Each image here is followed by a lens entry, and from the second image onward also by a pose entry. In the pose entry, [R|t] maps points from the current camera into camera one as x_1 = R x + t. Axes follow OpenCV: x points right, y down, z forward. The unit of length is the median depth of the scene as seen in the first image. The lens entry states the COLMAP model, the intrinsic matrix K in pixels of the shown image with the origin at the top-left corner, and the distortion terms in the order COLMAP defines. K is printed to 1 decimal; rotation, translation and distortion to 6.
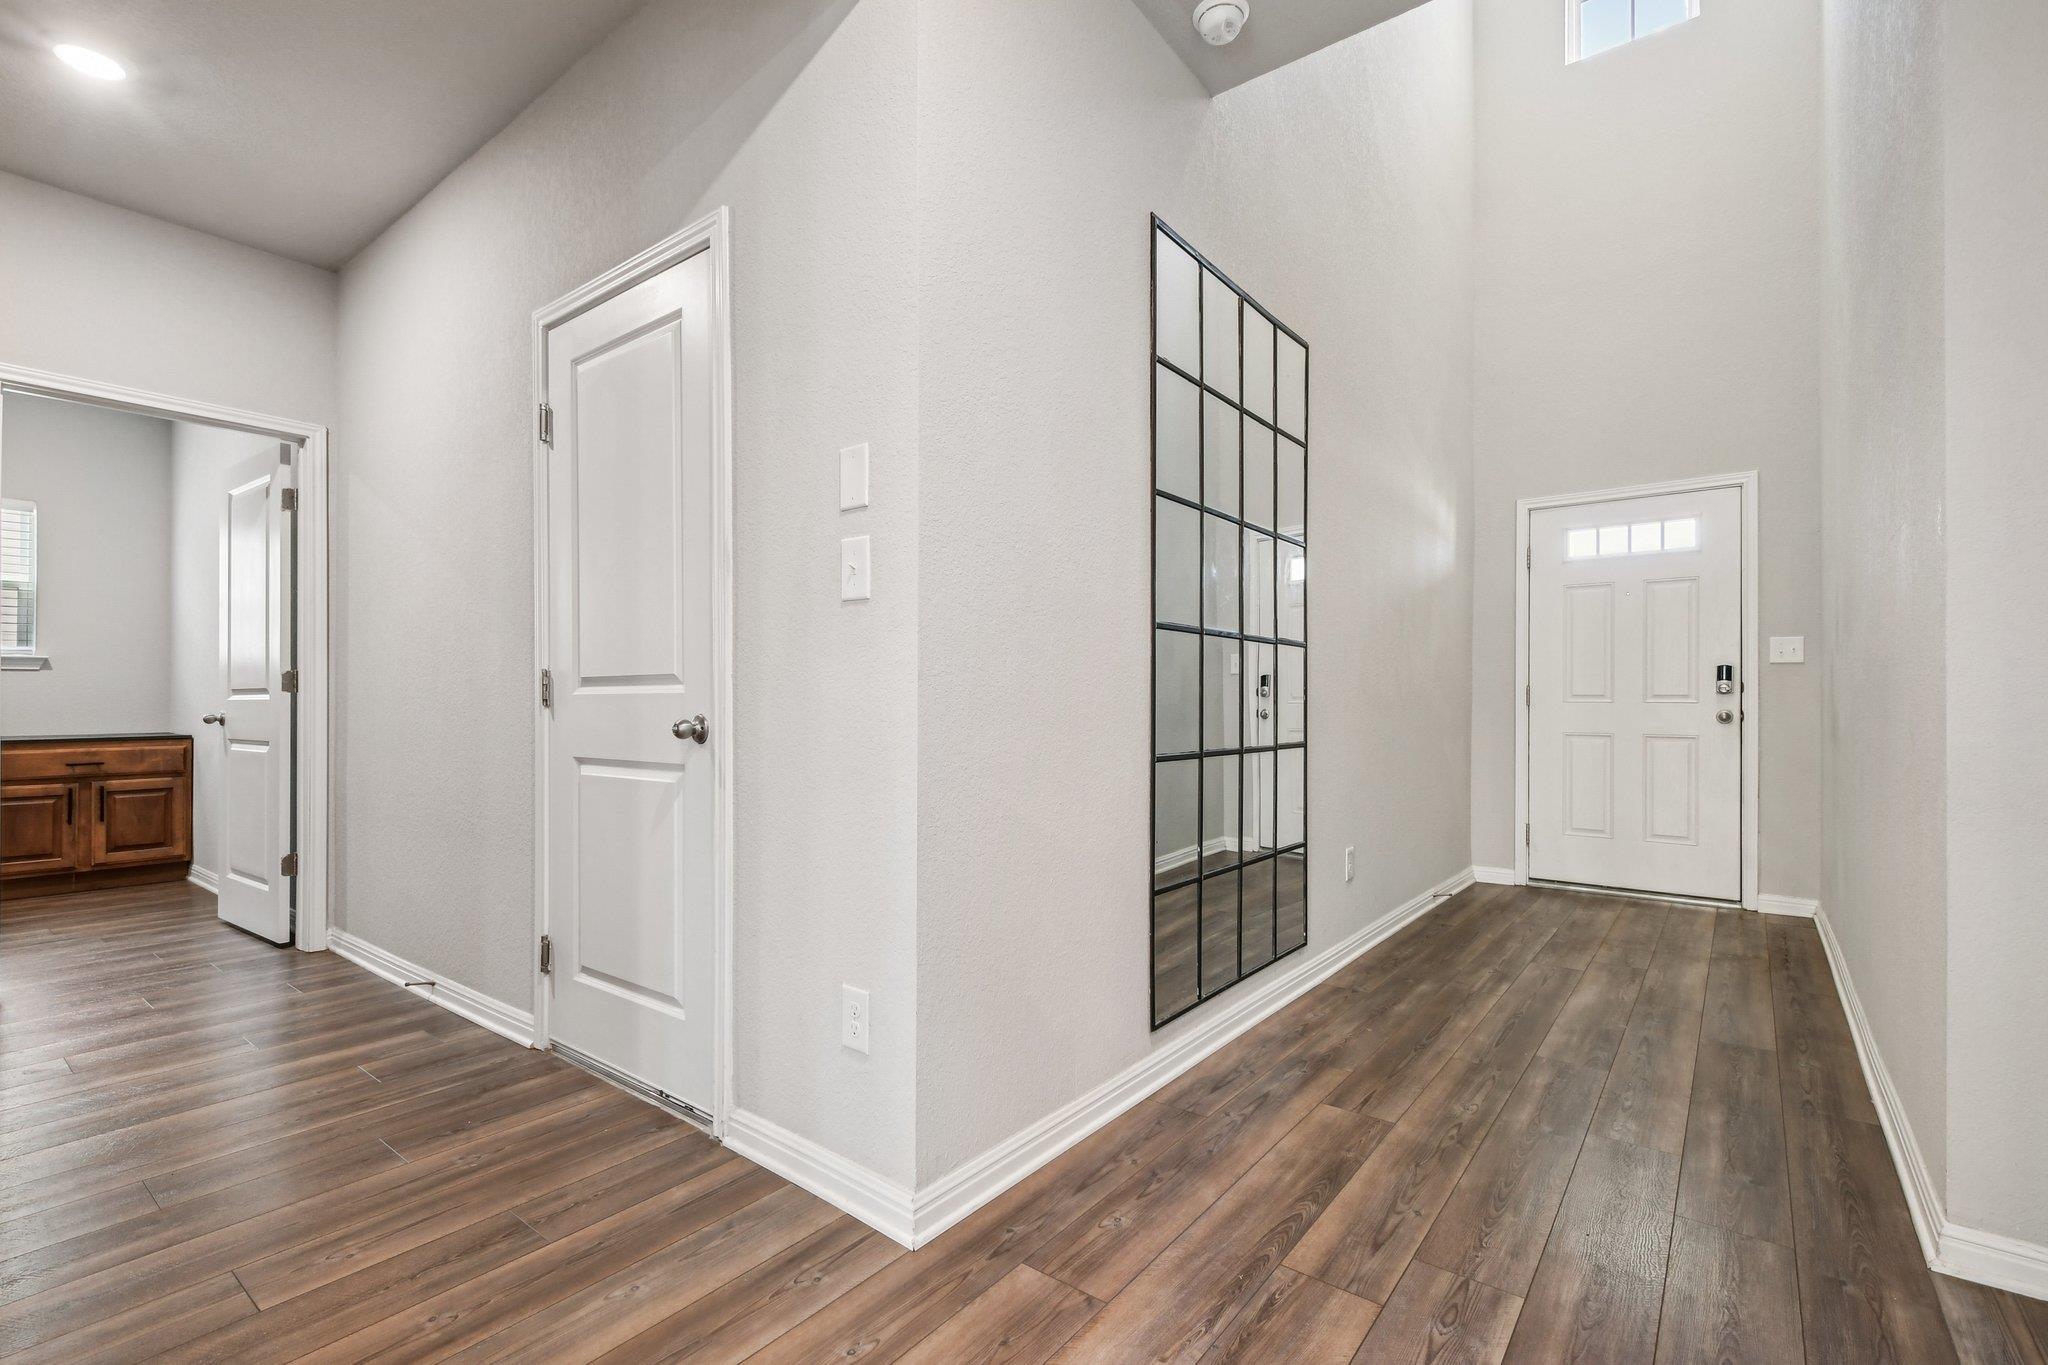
lens RADIAL K [[914.4, 0, 1021.9], [0, 914.4, 701.5], [0, 0, 1]] dist [-0.003285, -0.000801]
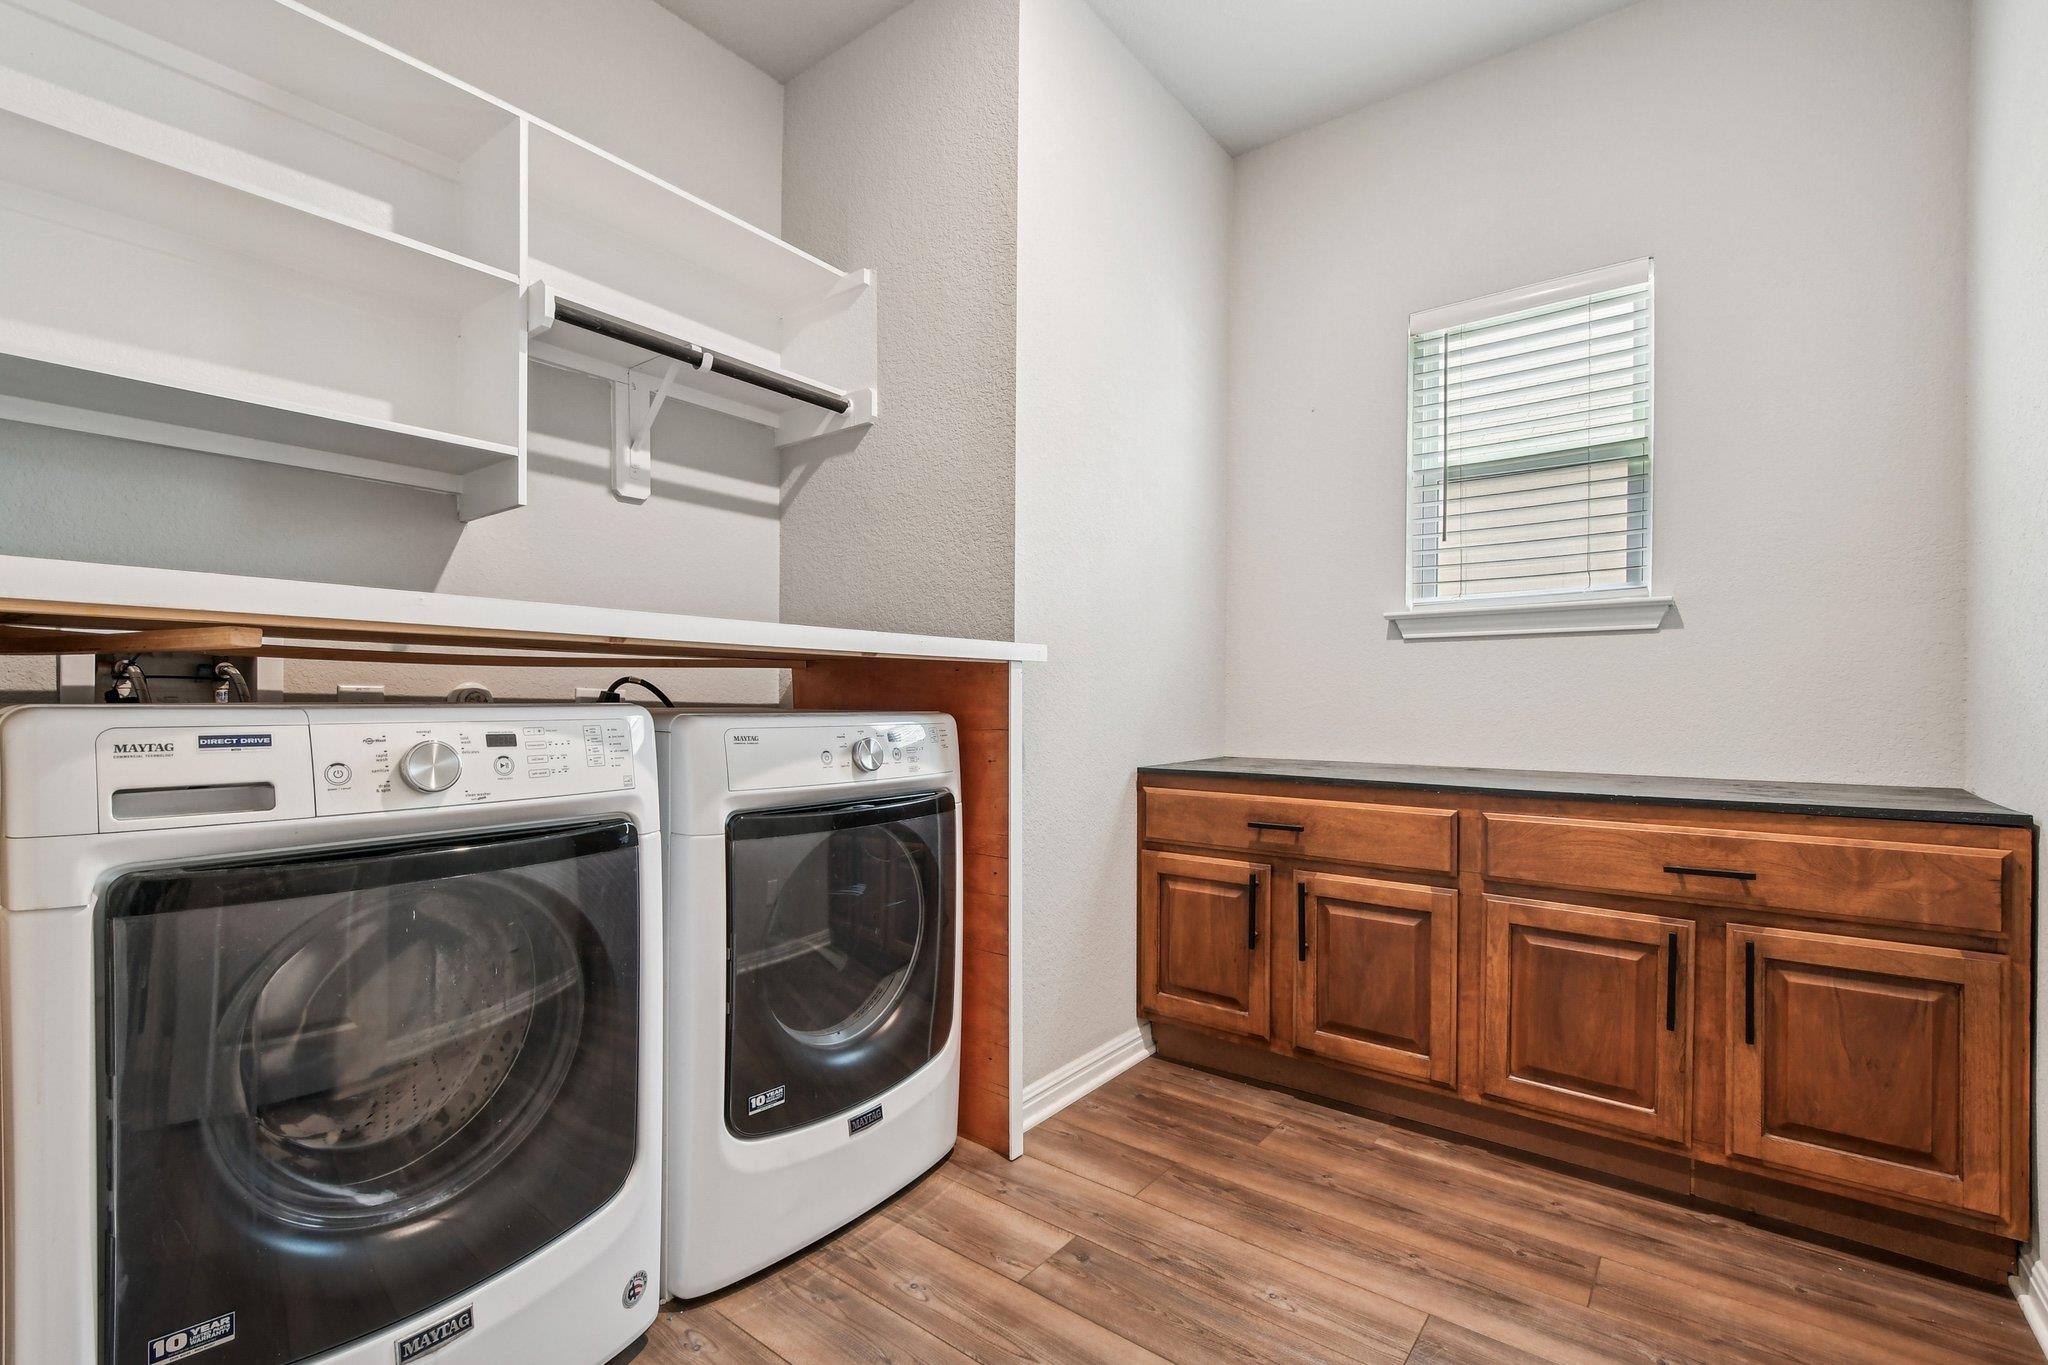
lens RADIAL K [[914.4, 0, 1021.9], [0, 914.4, 701.5], [0, 0, 1]] dist [-0.003285, -0.000801]
pose [[-0.000469, 0.002521, -0.999997, -0.657938], [0.000696, 0.999997, 0.002521, -0.000421], [1.000000, -0.000695, -0.000471, 0.718079]]
